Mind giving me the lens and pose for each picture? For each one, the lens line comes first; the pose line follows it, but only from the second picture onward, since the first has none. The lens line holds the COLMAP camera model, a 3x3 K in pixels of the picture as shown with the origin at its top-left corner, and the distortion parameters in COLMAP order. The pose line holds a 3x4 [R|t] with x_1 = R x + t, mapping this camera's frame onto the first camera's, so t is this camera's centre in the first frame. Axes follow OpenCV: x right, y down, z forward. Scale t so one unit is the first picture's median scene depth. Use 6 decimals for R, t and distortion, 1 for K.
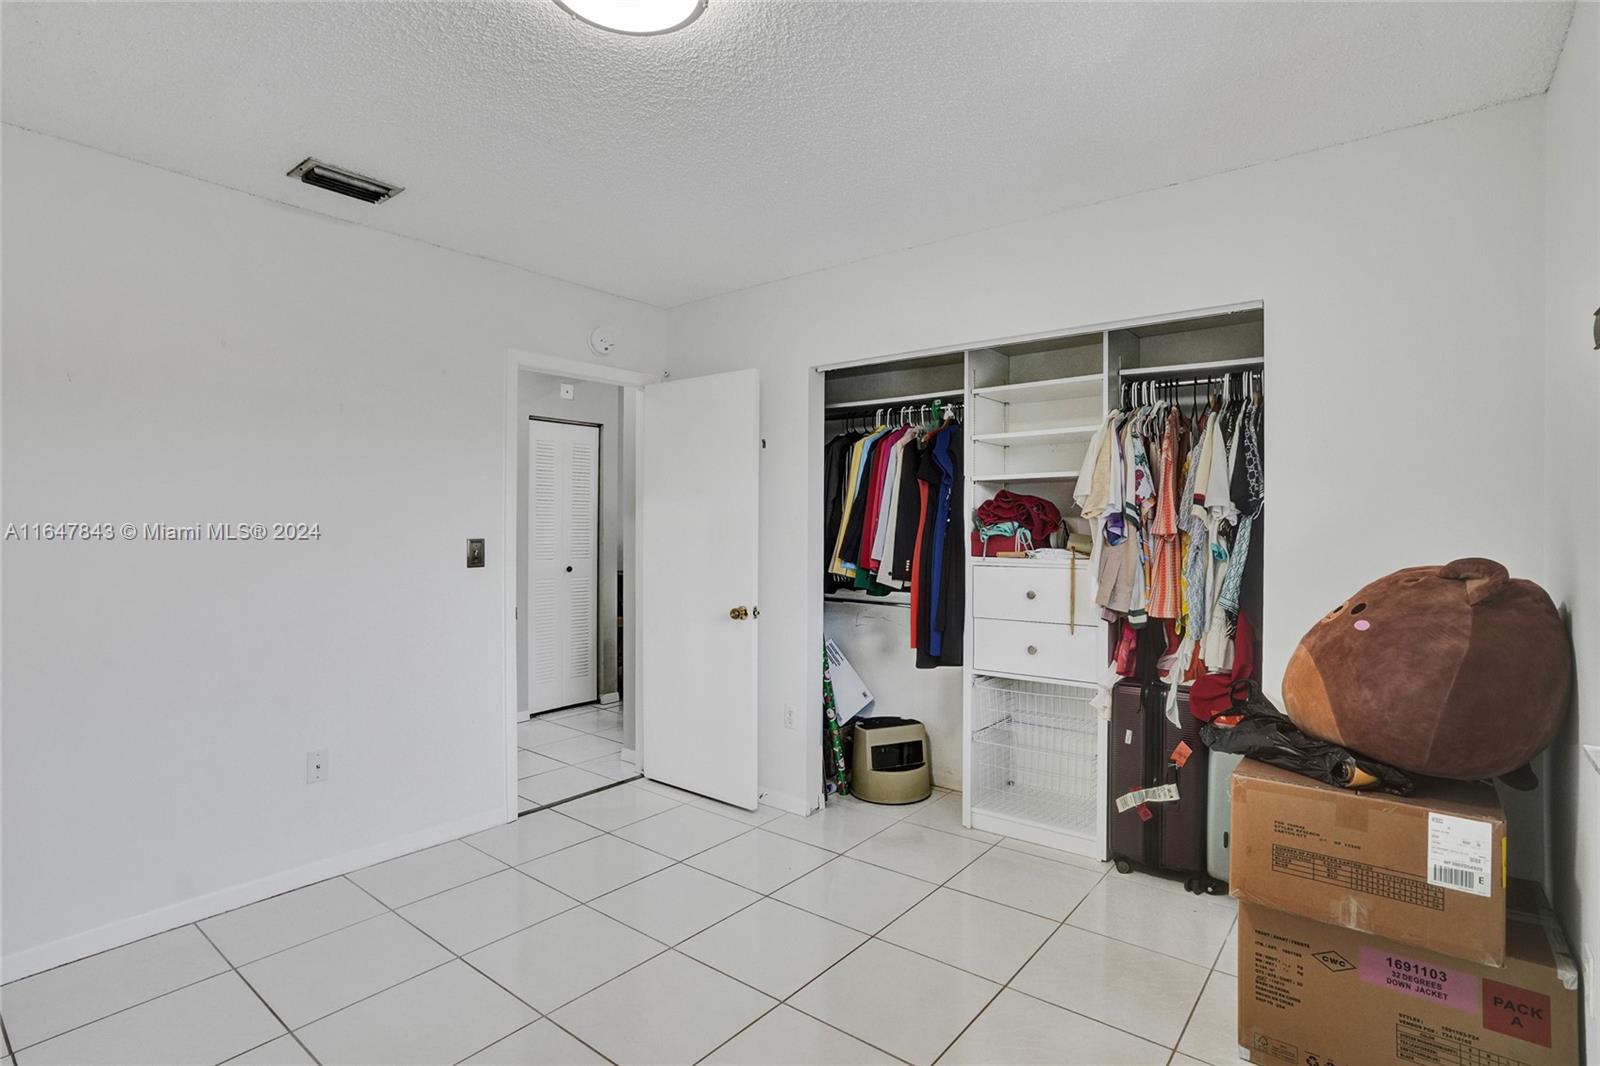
lens RADIAL K [[781.1, 0, 802.0], [0, 781.1, 526.3], [0, 0, 1]] dist [-0.017418, 0.020687]
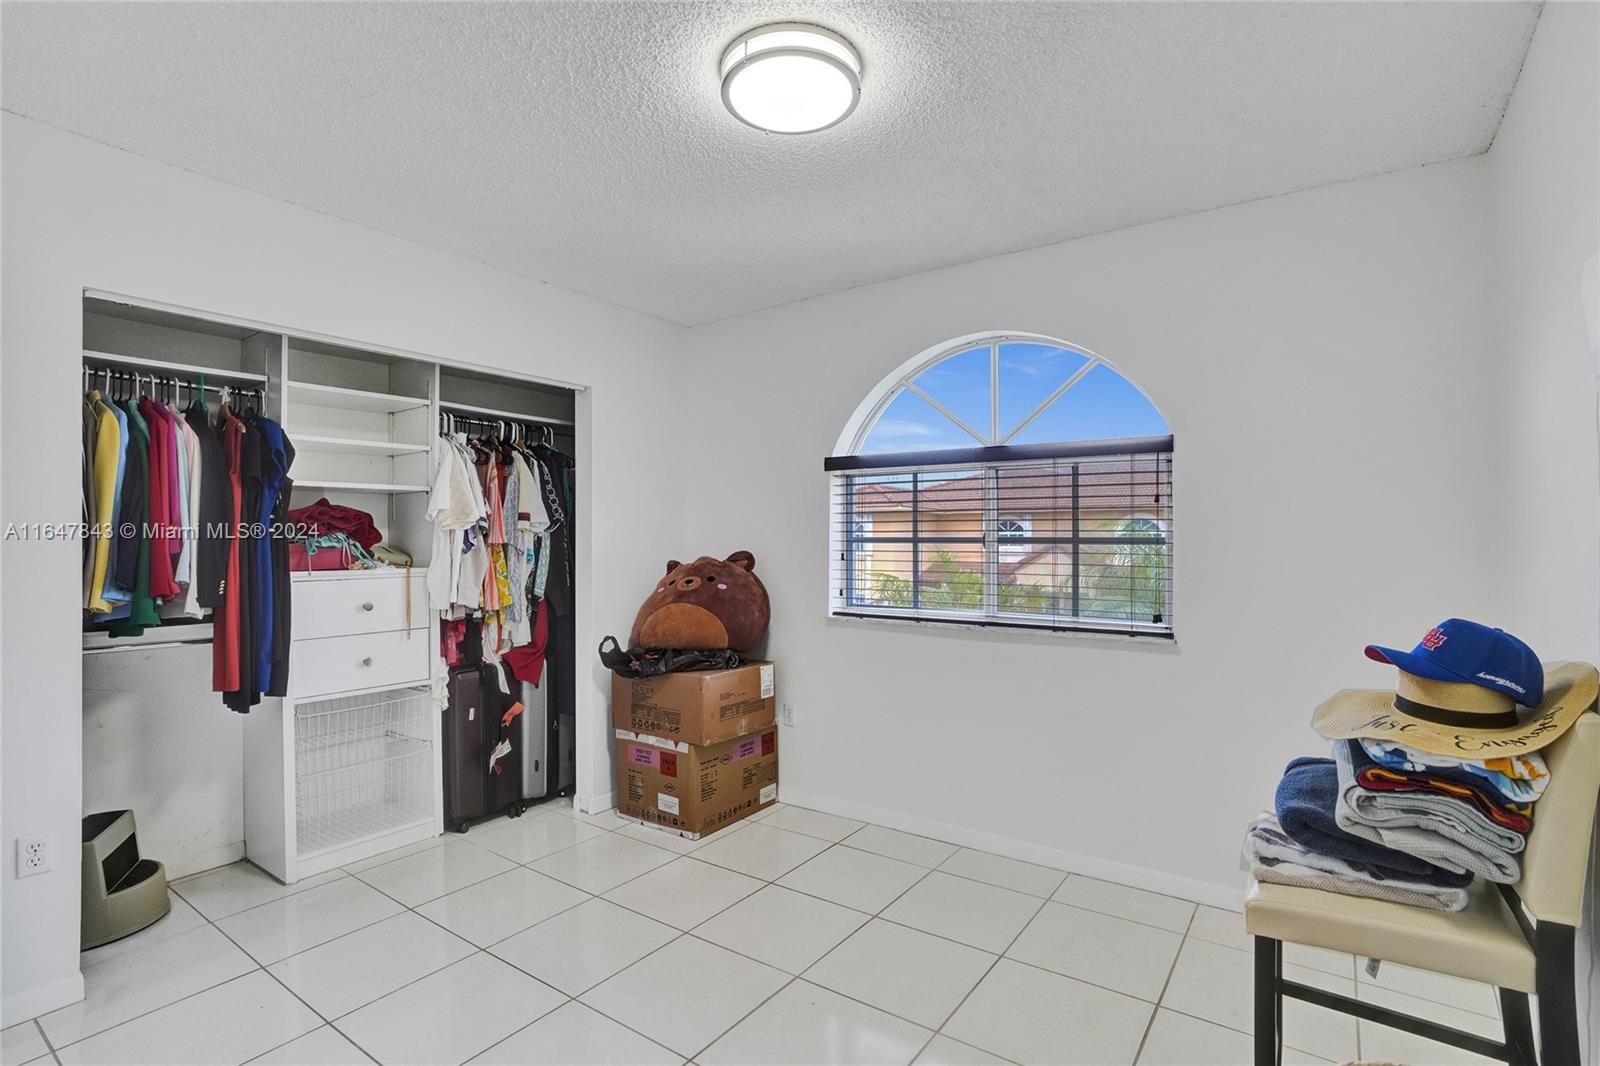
lens RADIAL K [[771.4, 0, 811.2], [0, 771.4, 528.0], [0, 0, 1]] dist [-0.057446, 0.030998]
pose [[-0.039928, 0.015867, 0.999077, -0.727657], [0.004946, 0.999865, -0.015682, 0.006895], [-0.999190, 0.004316, -0.040001, 0.503251]]
